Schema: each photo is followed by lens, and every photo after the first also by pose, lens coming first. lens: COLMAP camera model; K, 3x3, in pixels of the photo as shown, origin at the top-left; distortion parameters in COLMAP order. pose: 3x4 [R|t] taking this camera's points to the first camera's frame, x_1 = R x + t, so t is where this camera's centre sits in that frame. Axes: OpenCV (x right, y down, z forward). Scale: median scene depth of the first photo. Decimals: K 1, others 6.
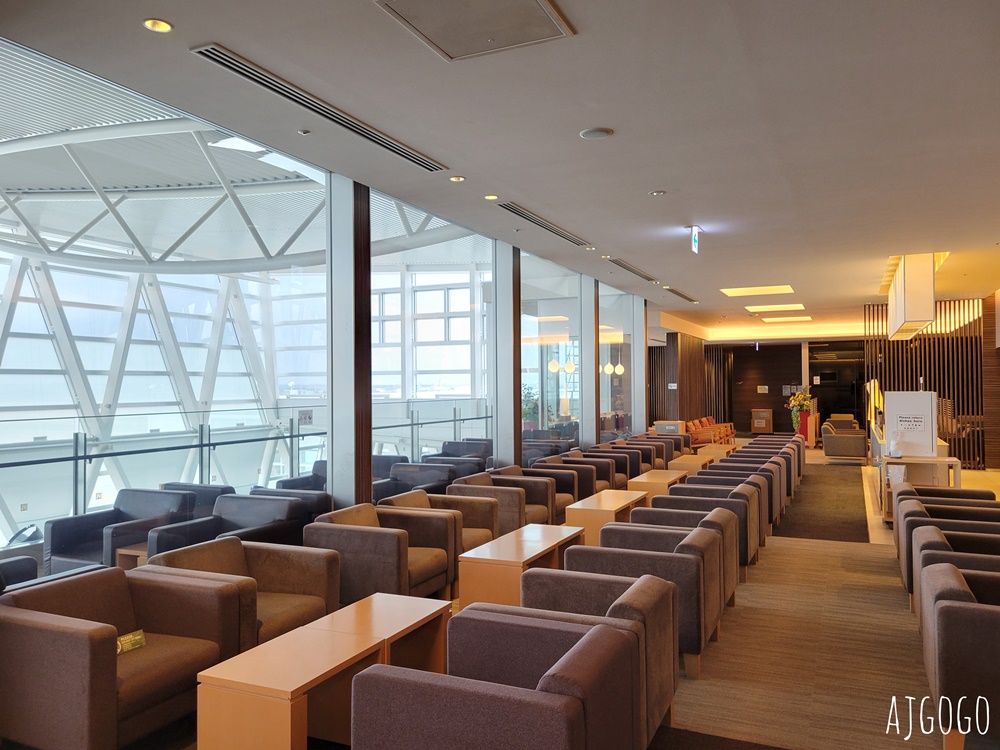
lens RADIAL K [[756.5, 0, 500.0], [0, 756.5, 375.0], [0, 0, 1]] dist [0.054531, -0.048961]
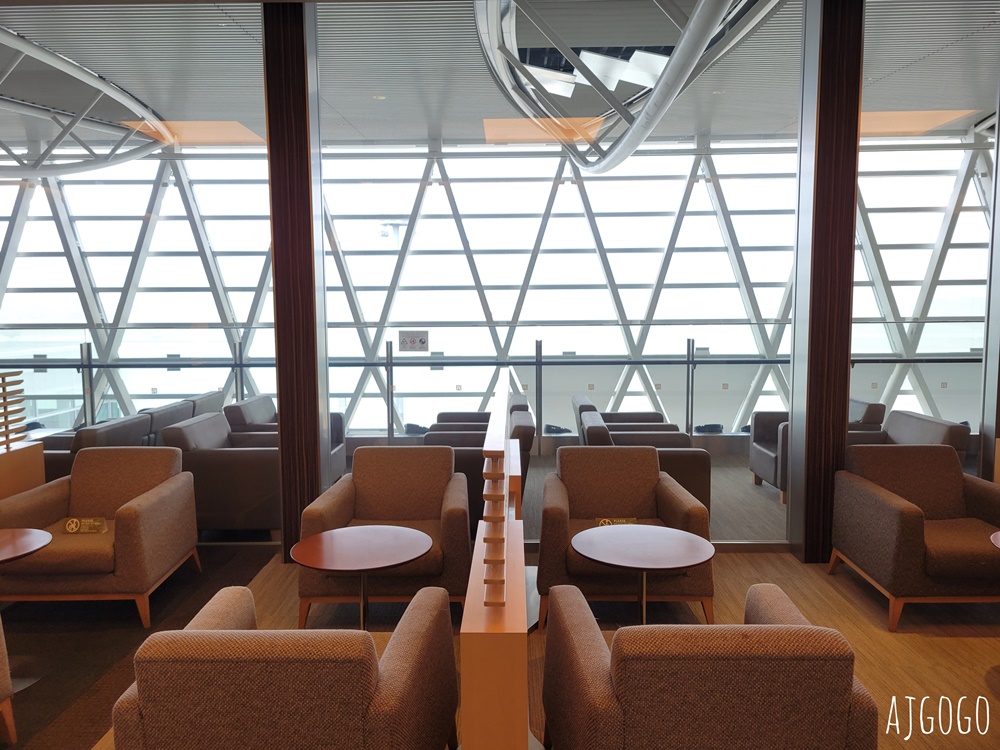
lens RADIAL K [[756.5, 0, 500.0], [0, 756.5, 375.0], [0, 0, 1]] dist [0.054531, -0.048961]
pose [[0.451744, 0.087366, -0.887860, 0.238989], [0.016417, 0.994211, 0.106184, 0.004227], [0.891997, -0.062544, 0.447694, 0.451909]]
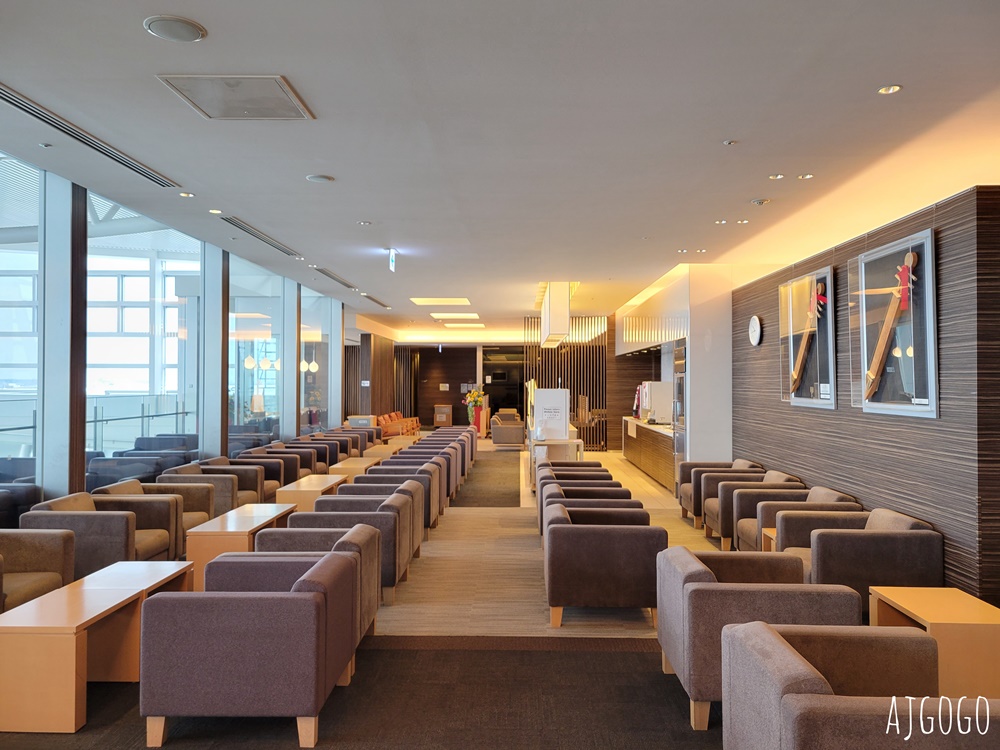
lens RADIAL K [[756.5, 0, 500.0], [0, 756.5, 375.0], [0, 0, 1]] dist [0.054531, -0.048961]
pose [[0.918679, 0.013970, 0.394757, -0.041481], [-0.015341, 0.999882, 0.000316, -0.000783], [-0.394706, -0.006346, 0.918786, -0.120737]]
